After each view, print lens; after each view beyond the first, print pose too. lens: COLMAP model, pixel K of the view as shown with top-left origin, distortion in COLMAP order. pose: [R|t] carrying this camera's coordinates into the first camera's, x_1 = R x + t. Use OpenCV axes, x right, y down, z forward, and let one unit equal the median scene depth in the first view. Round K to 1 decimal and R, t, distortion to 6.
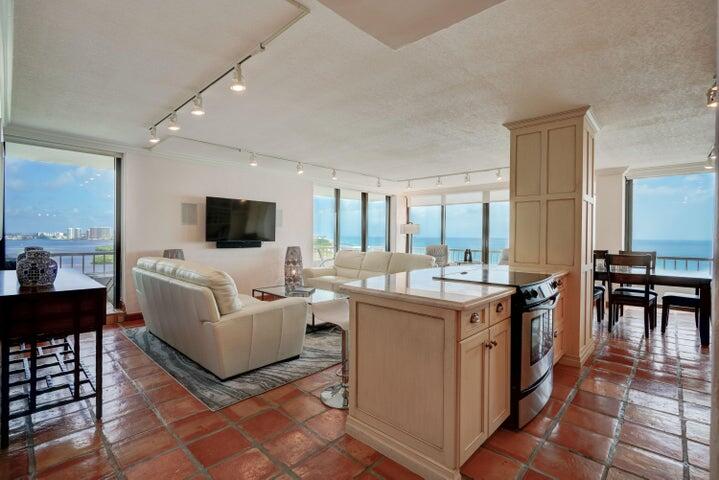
lens RADIAL K [[333.7, 0, 359.5], [0, 333.7, 236.5], [0, 0, 1]] dist [-0.000817, 0.001676]
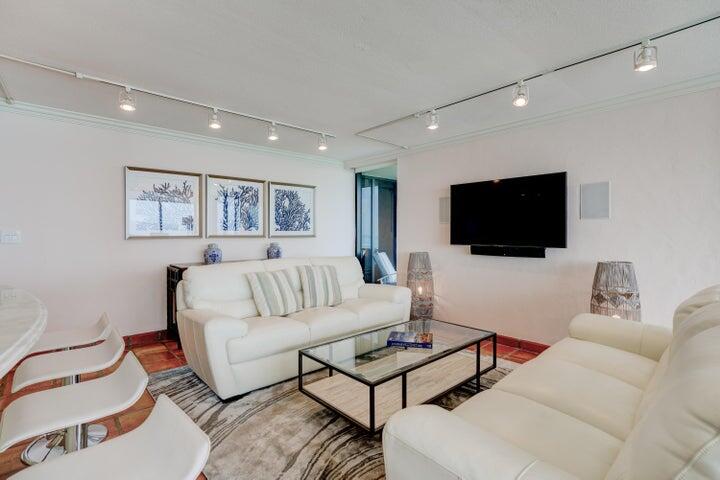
lens RADIAL K [[336.5, 0, 357.9], [0, 336.5, 236.4], [0, 0, 1]] dist [-0.016438, 0.000132]
pose [[-0.087745, -0.004793, -0.996131, 0.286750], [-0.008709, 0.999954, -0.004045, 0.001042], [0.996105, 0.008320, -0.087782, 0.758092]]
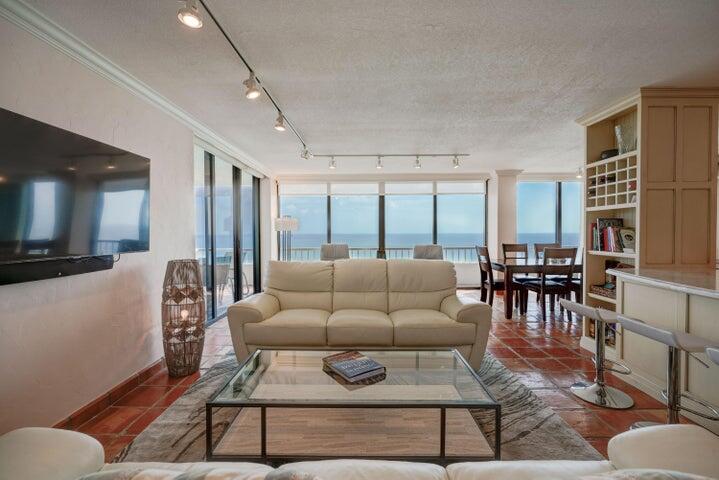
lens RADIAL K [[322.8, 0, 360.8], [0, 322.8, 240.0], [0, 0, 1]] dist [-0.011528, 0.005988]
pose [[0.734969, -0.028974, 0.677482, -0.343887], [0.014741, 0.999533, 0.026756, -0.007231], [-0.677941, -0.009678, 0.735053, 0.542722]]
